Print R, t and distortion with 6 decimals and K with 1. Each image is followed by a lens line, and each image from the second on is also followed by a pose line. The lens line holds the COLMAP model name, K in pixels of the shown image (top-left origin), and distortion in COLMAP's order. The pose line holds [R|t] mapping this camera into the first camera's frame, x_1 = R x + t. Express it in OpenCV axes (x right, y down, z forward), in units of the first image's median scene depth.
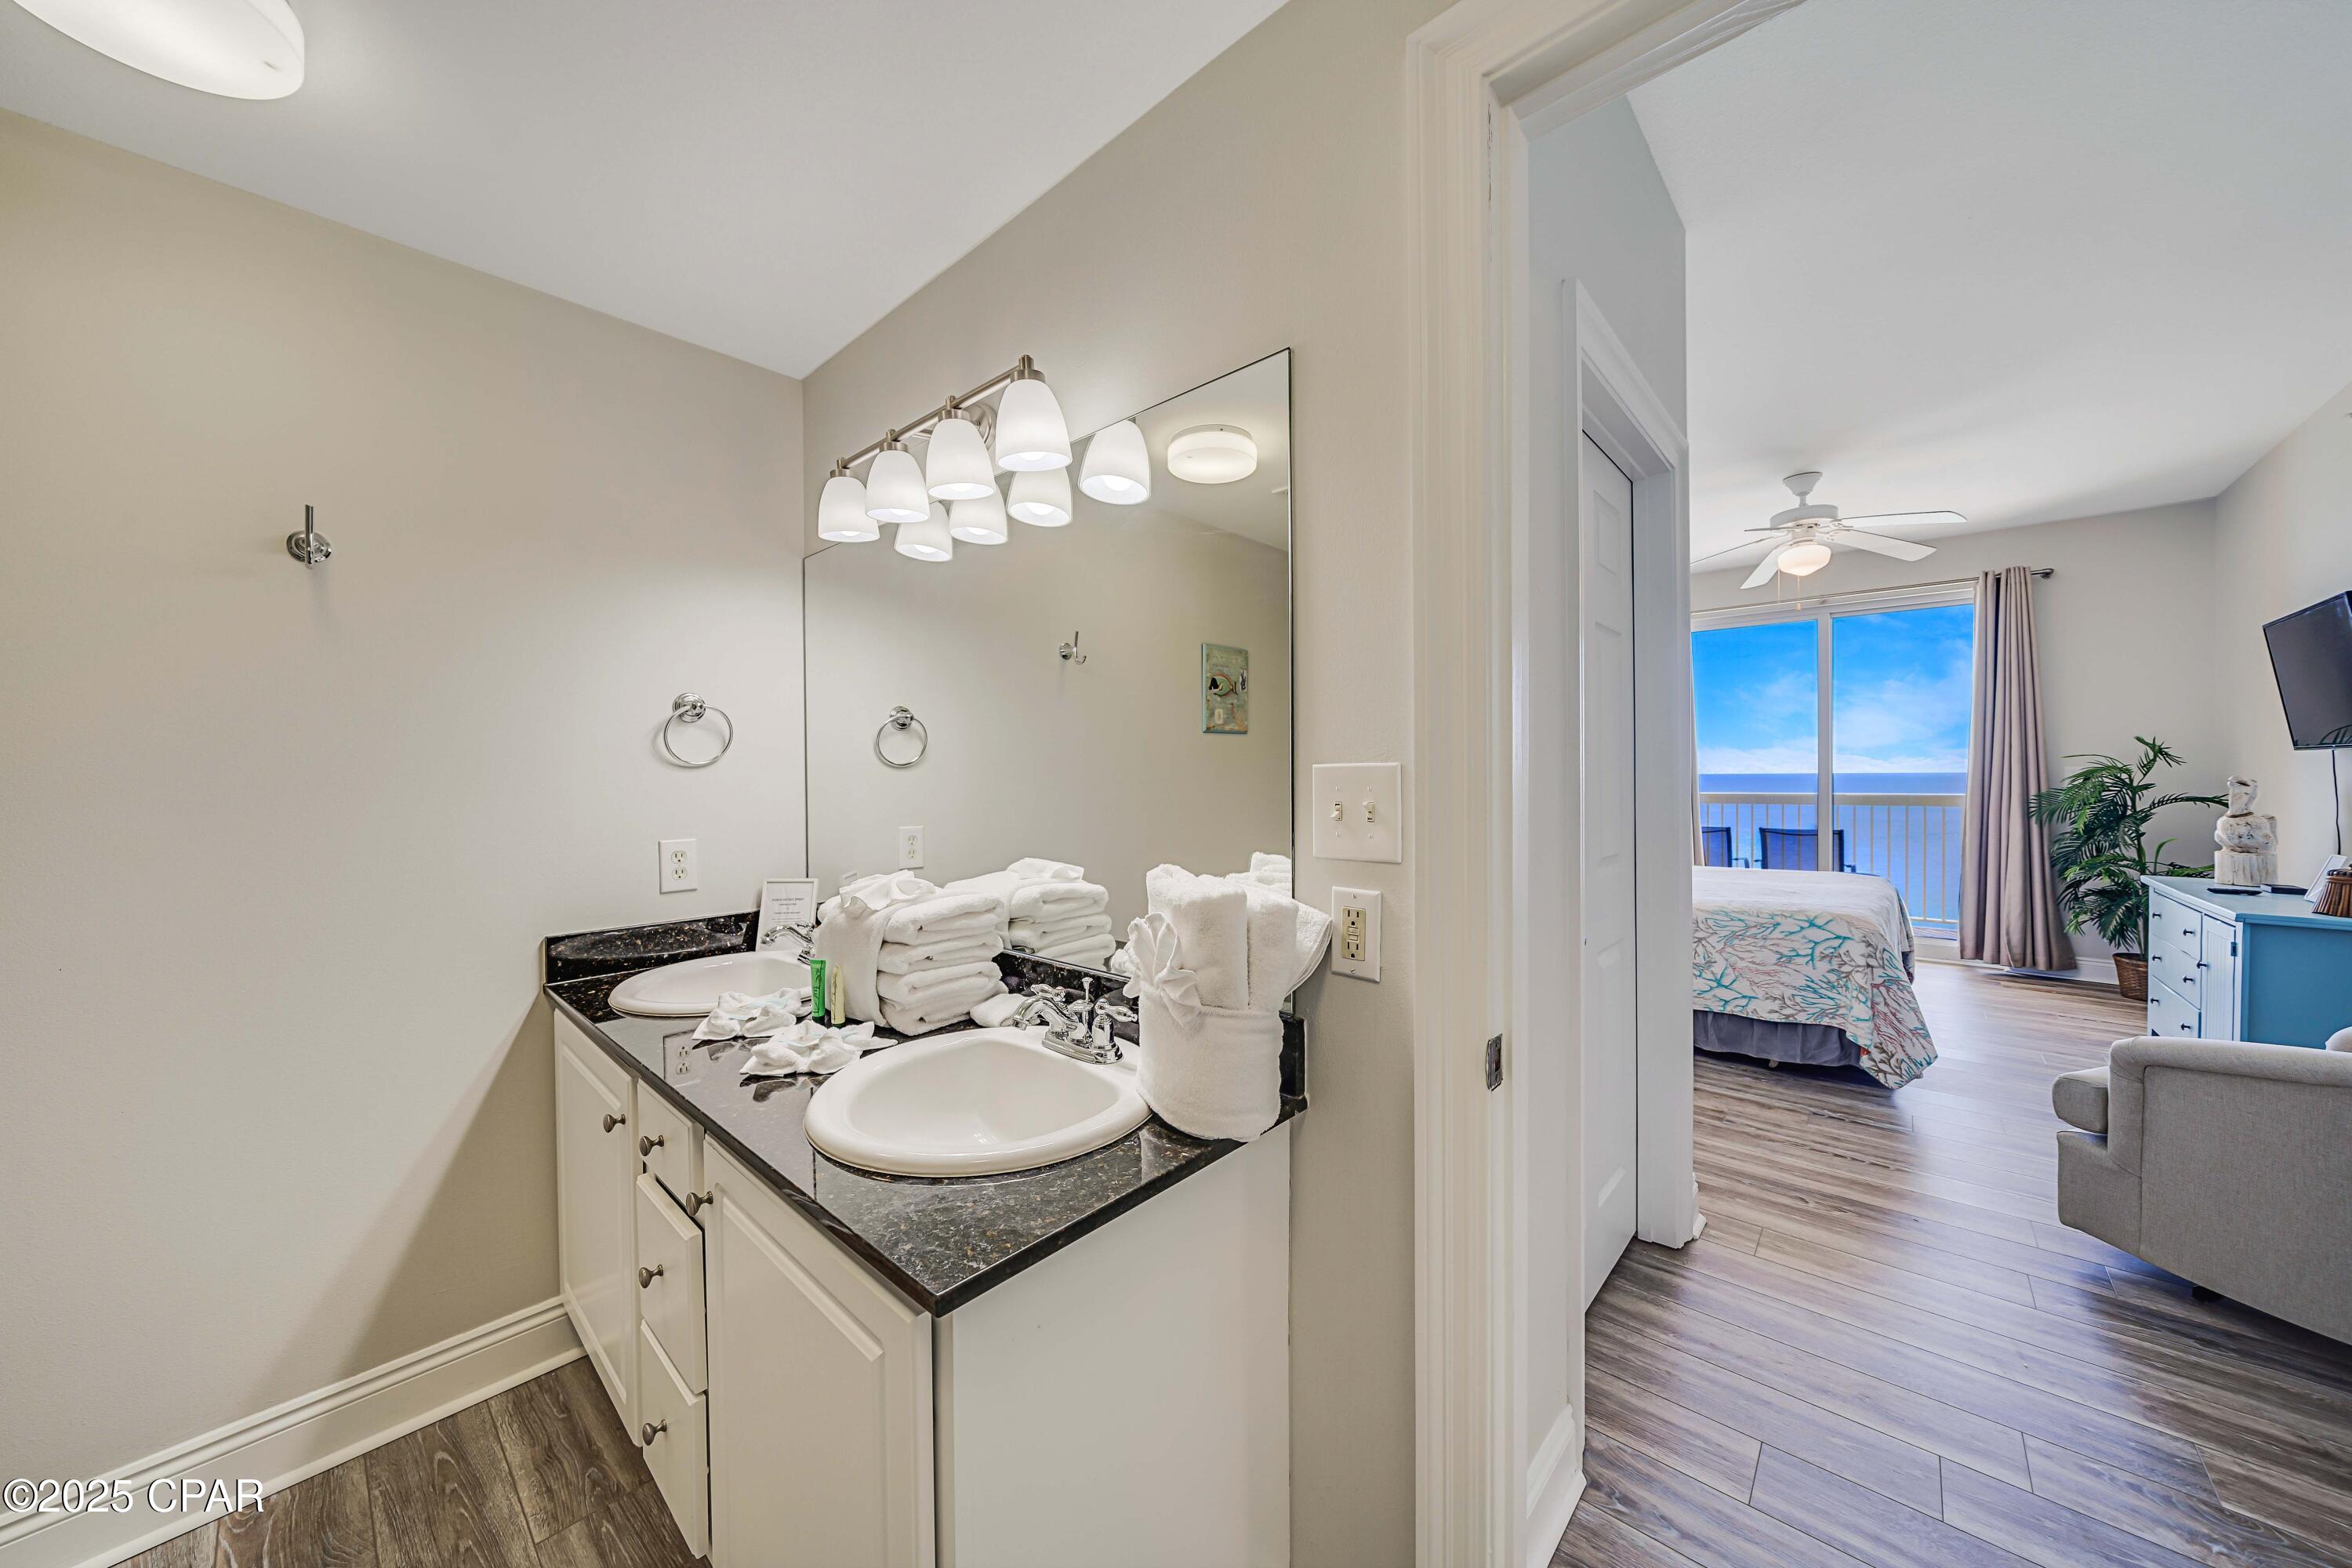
lens RADIAL K [[807.8, 0, 1176.0], [0, 807.8, 784.0], [0, 0, 1]] dist [-0.001949, -0.000255]
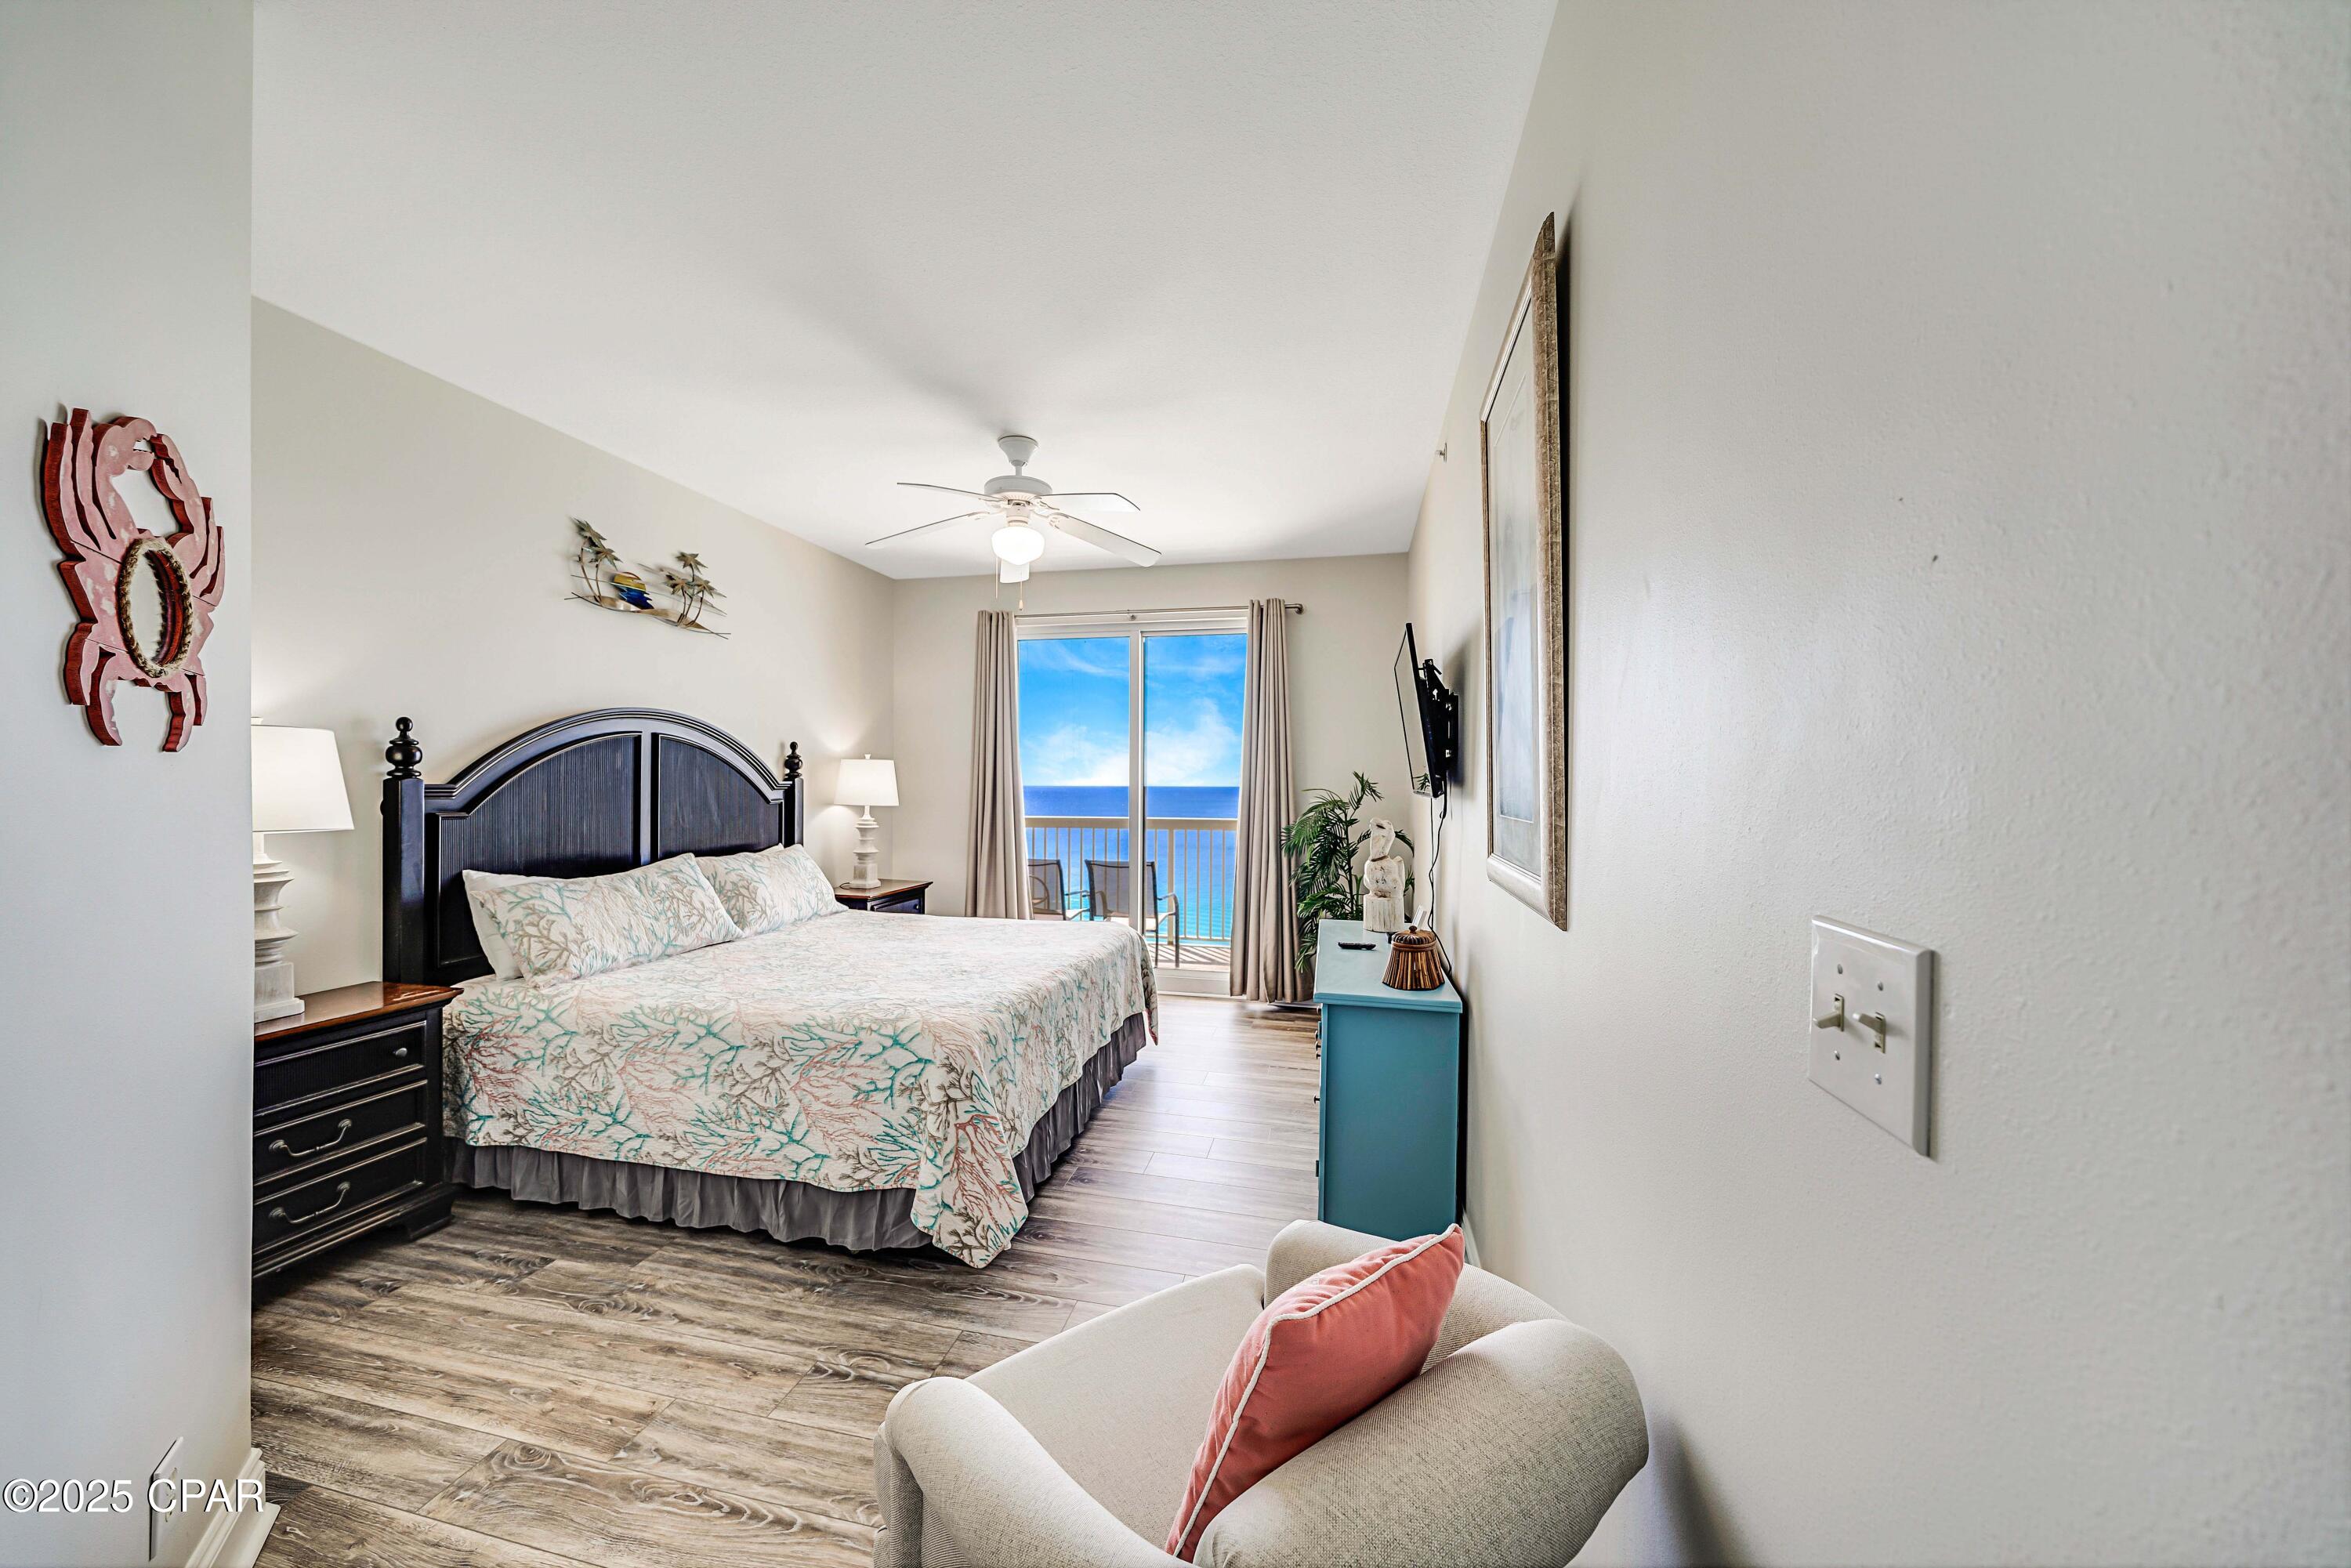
lens RADIAL K [[807.4, 0, 1175.5], [0, 807.4, 784.0], [0, 0, 1]] dist [-0.001949, -0.000255]
pose [[0.868916, 0.014195, 0.494755, 0.633394], [-0.010238, 0.999890, -0.010708, -0.040012], [-0.494853, 0.004239, 0.868966, 0.274586]]
